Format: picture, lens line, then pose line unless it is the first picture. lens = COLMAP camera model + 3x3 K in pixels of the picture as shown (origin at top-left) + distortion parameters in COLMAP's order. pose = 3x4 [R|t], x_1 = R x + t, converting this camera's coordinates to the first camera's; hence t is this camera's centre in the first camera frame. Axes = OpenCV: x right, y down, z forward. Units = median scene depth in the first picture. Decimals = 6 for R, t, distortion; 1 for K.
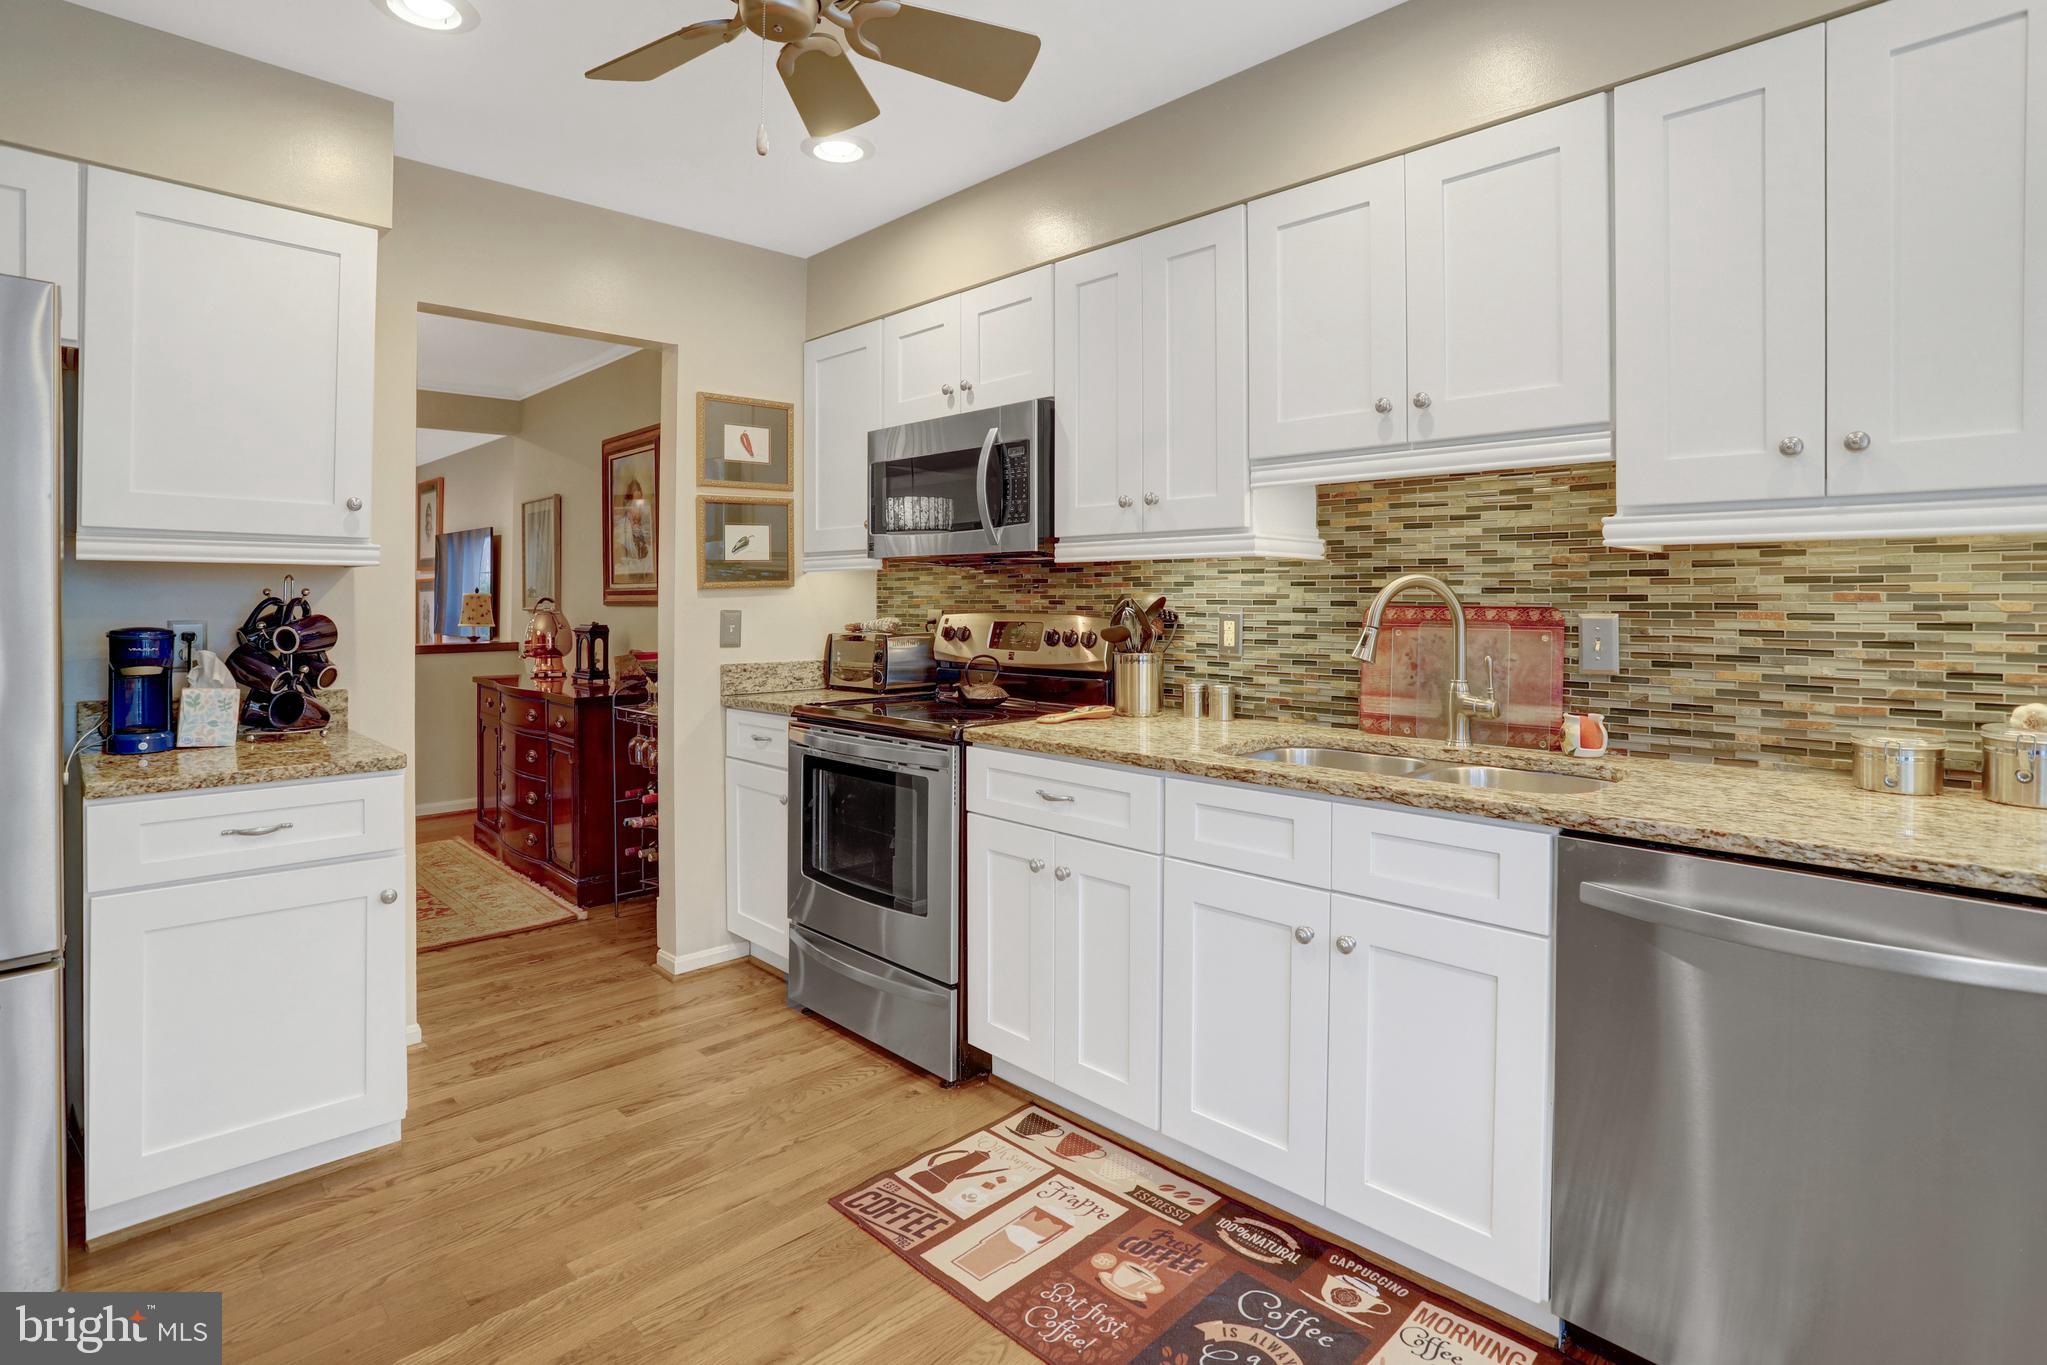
lens RADIAL K [[1015.1, 0, 982.0], [0, 1015.1, 593.8], [0, 0, 1]] dist [-0.020558, 0.000377]
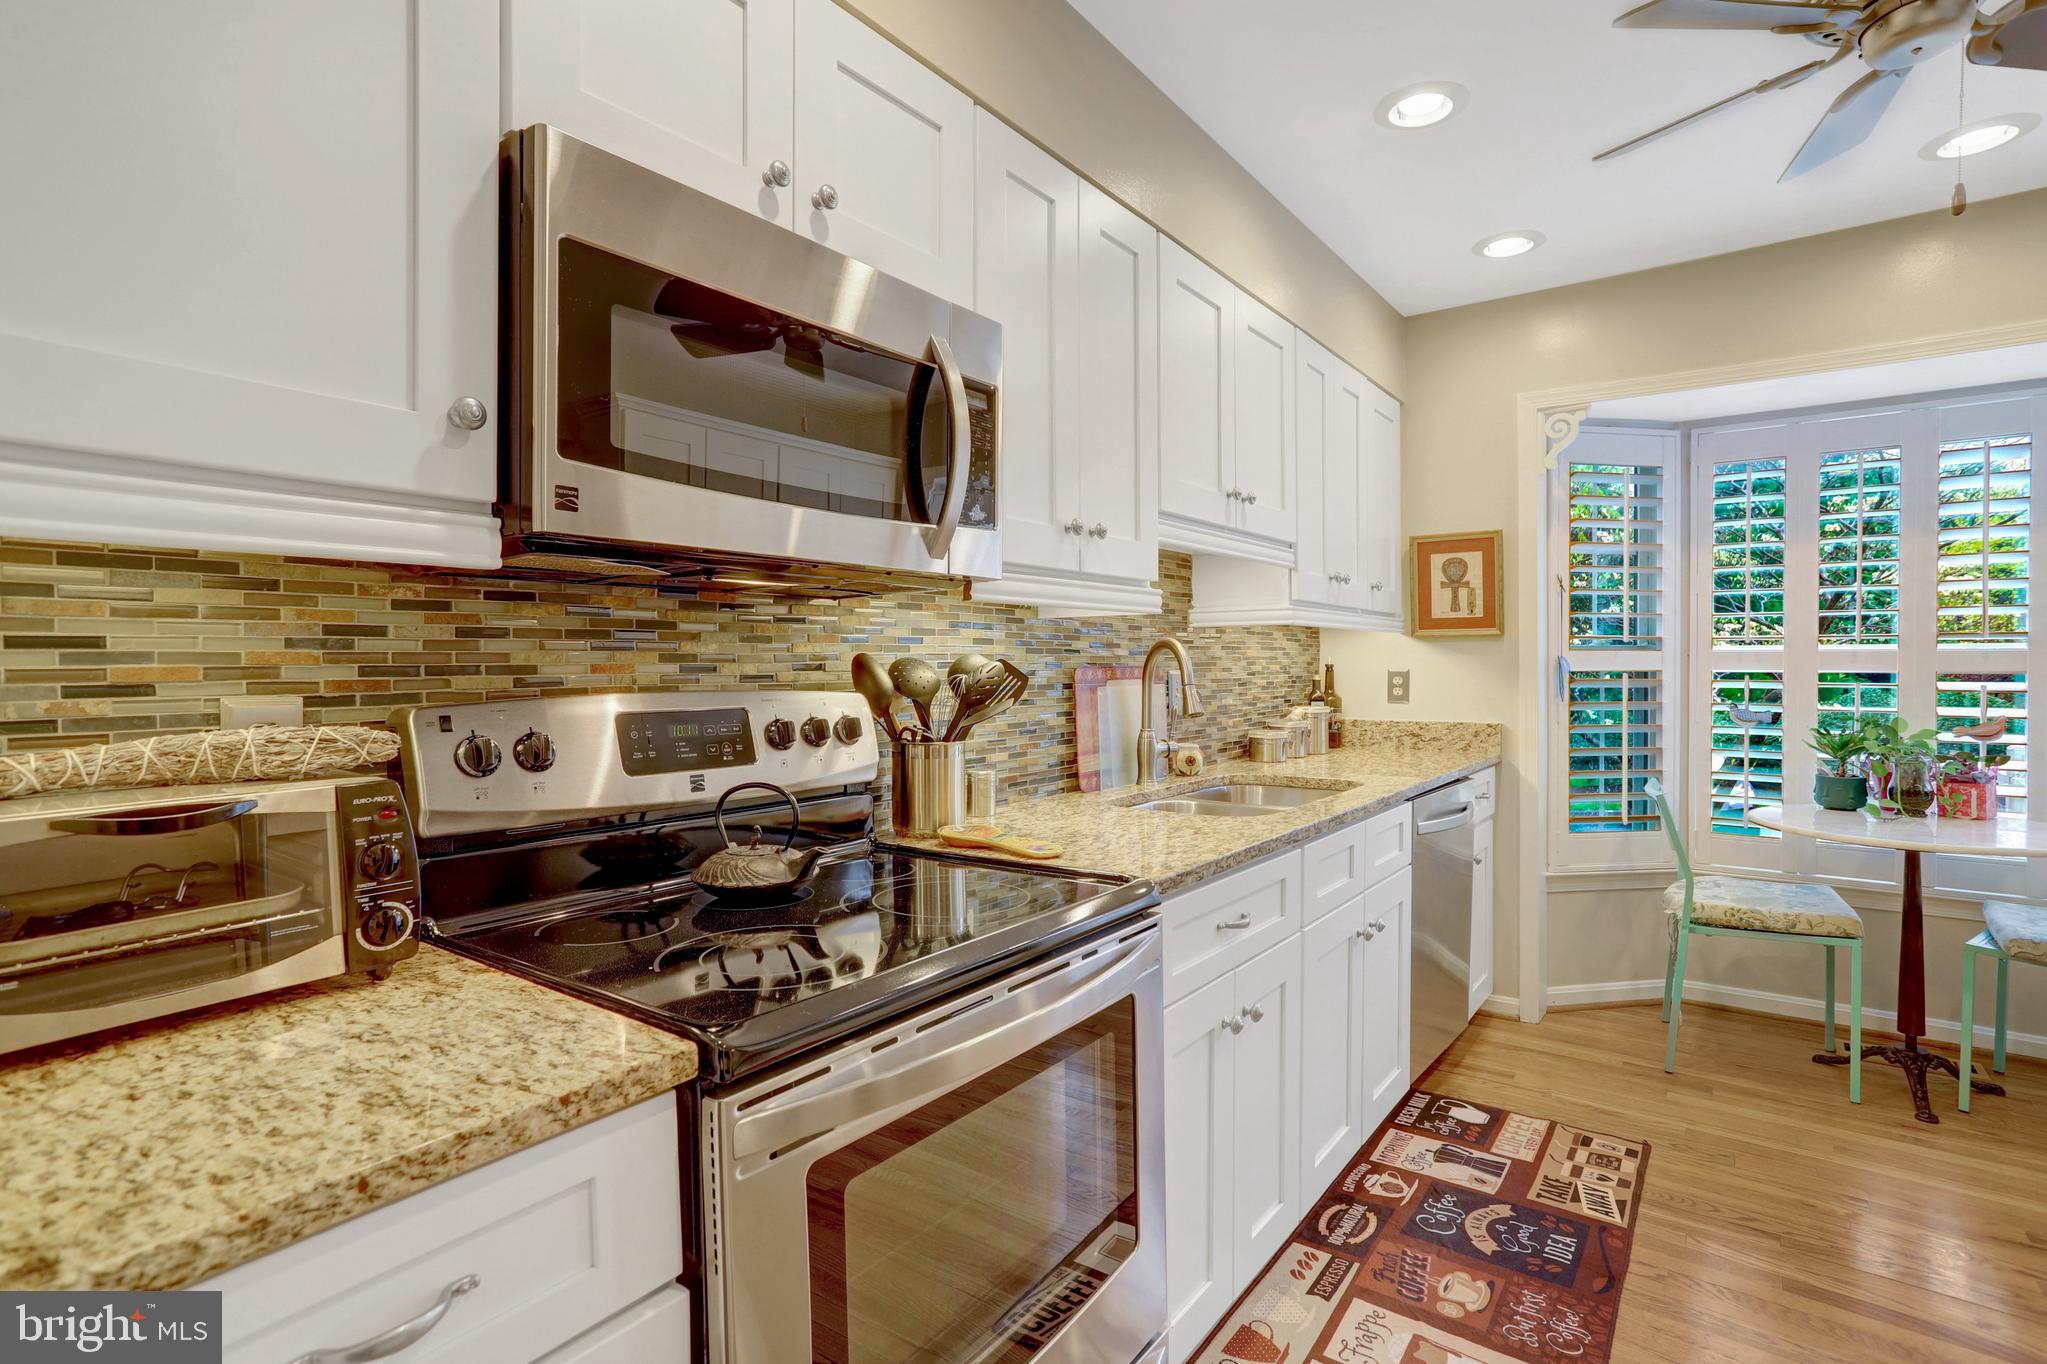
lens RADIAL K [[1006.7, 0, 1023.5], [0, 1006.7, 682.0], [0, 0, 1]] dist [-0.066663, 0.033907]
pose [[-0.174313, -0.011311, 0.984625, -0.707999], [0.010193, 0.999860, 0.013291, 0.016112], [-0.984638, 0.012353, -0.174173, 1.469986]]
